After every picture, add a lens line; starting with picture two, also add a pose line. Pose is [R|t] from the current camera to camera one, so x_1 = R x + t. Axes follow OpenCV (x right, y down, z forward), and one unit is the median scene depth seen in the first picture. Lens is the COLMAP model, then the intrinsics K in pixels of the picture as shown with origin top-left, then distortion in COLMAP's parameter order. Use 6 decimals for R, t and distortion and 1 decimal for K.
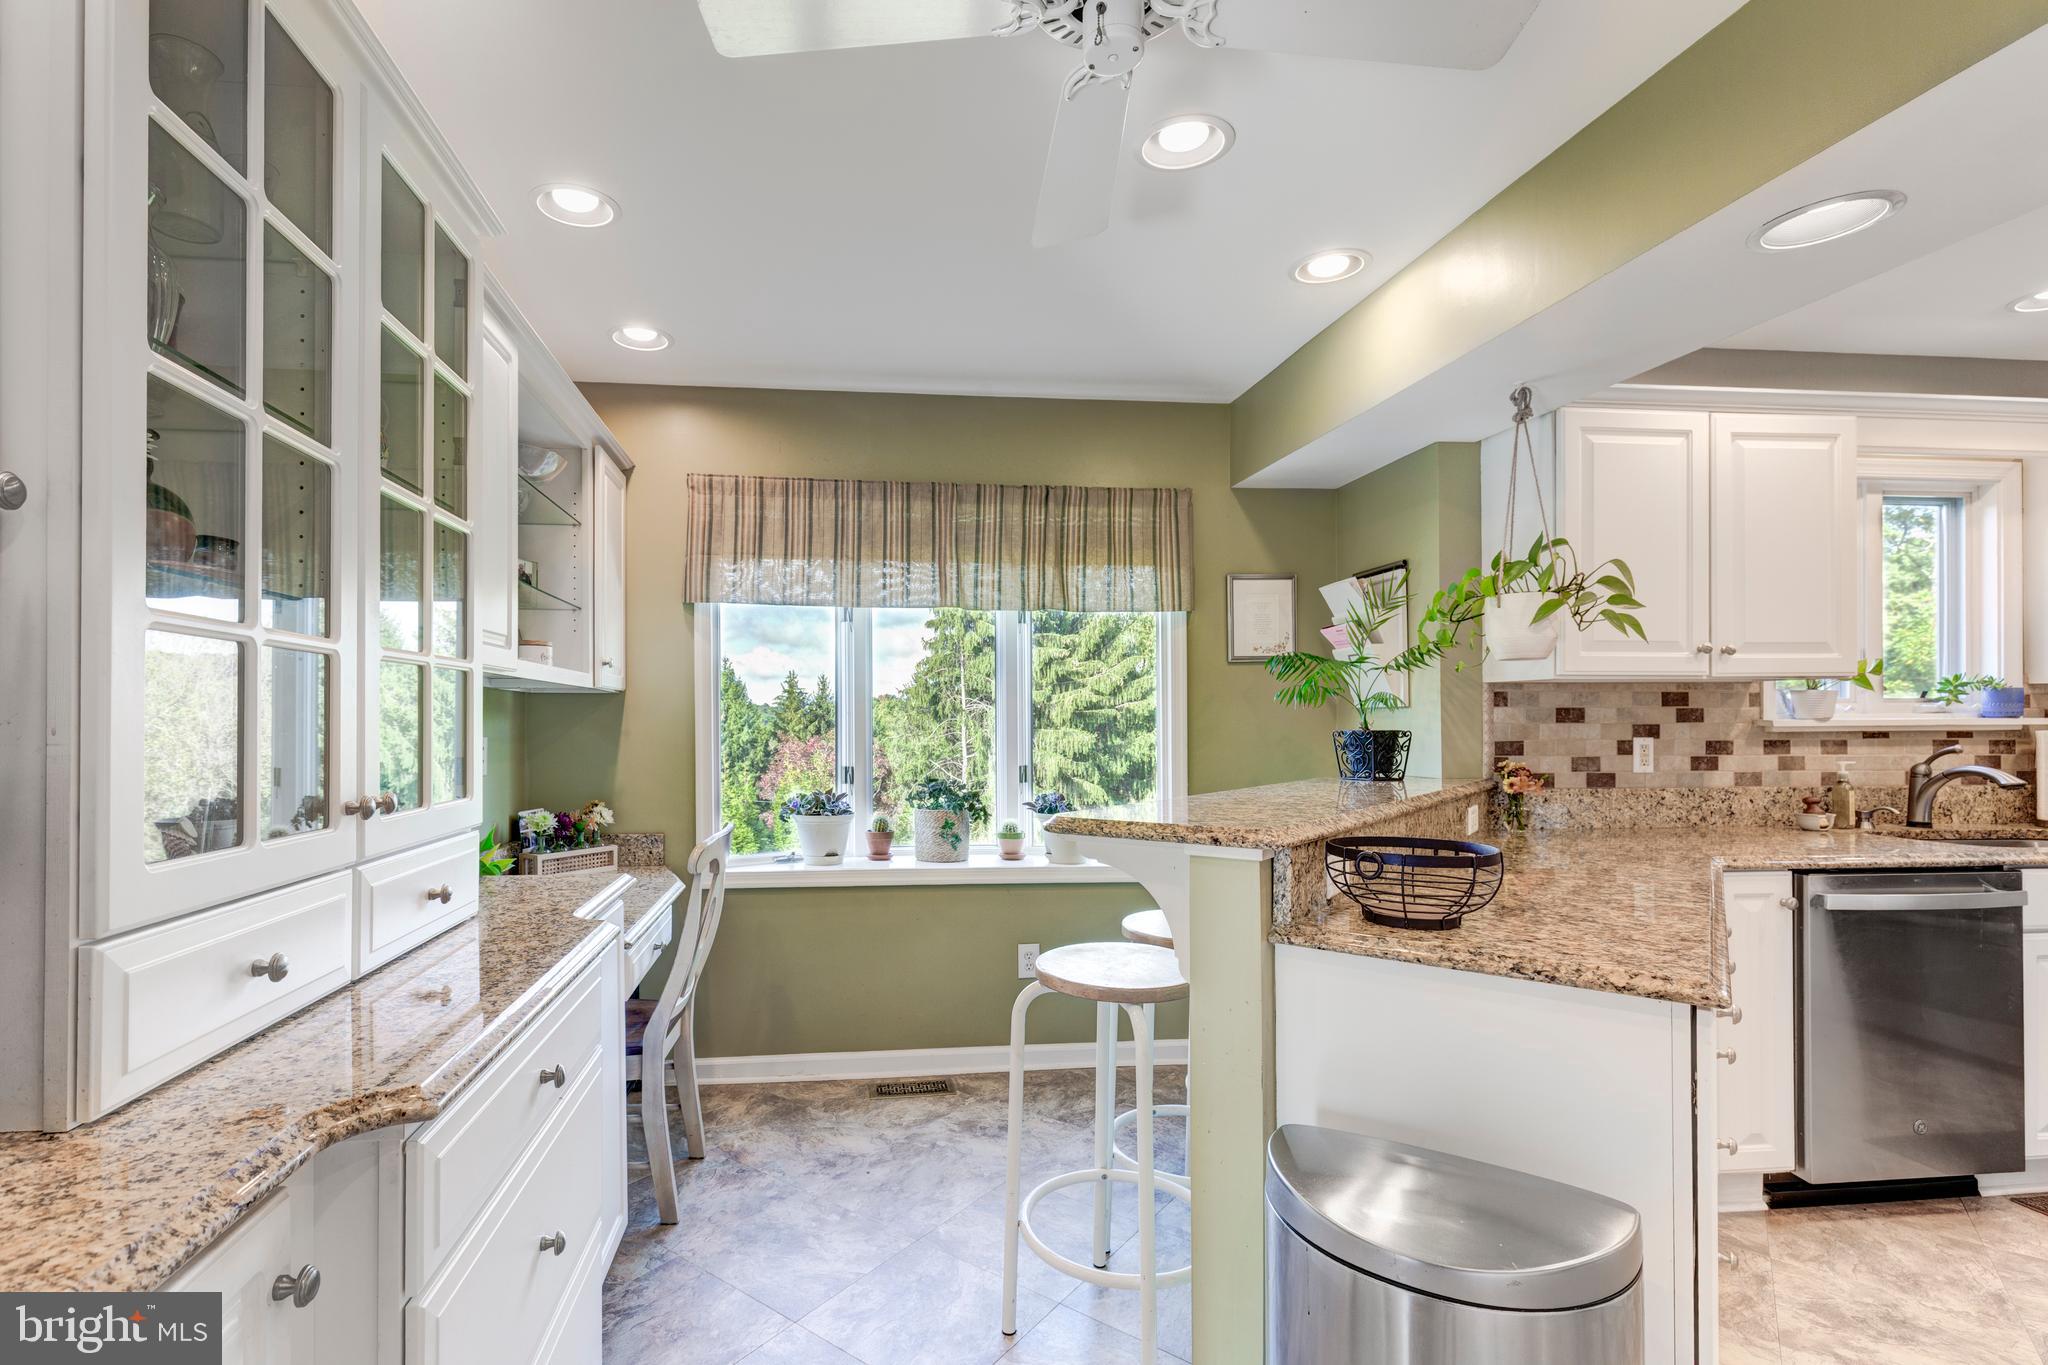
lens RADIAL K [[920.6, 0, 1063.3], [0, 920.6, 715.4], [0, 0, 1]] dist [0.005123, -0.001087]
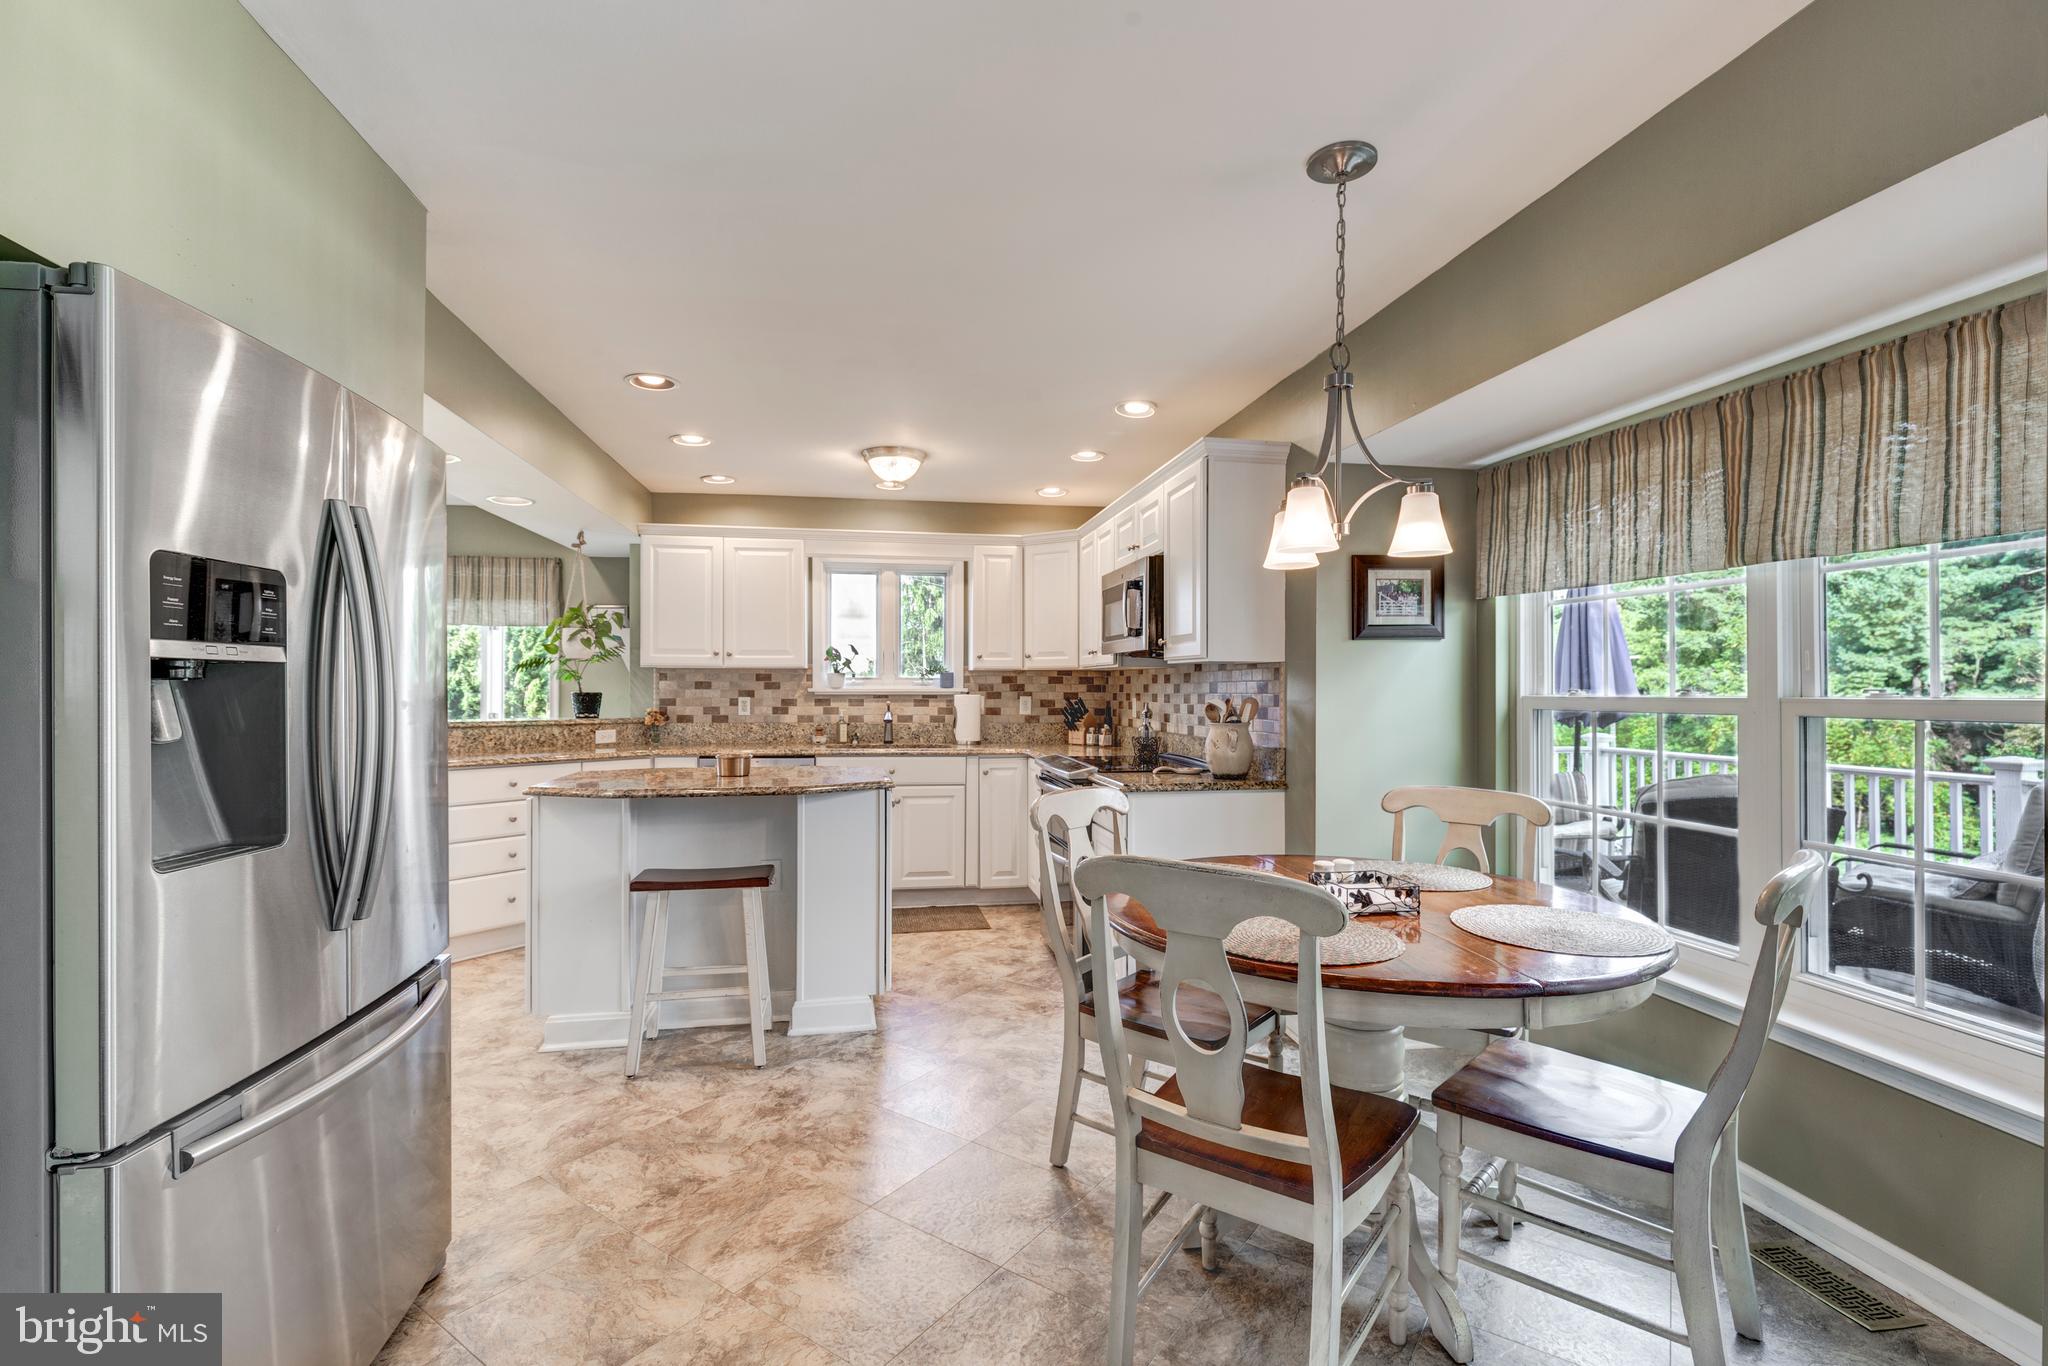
lens RADIAL K [[920.6, 0, 1038.3], [0, 920.6, 685.9], [0, 0, 1]] dist [0.005123, -0.001087]
pose [[0.997927, 0.006025, 0.064072, 1.151353], [-0.006060, 0.999982, 0.000352, -0.003941], [-0.064069, -0.000739, 0.997945, -1.000925]]
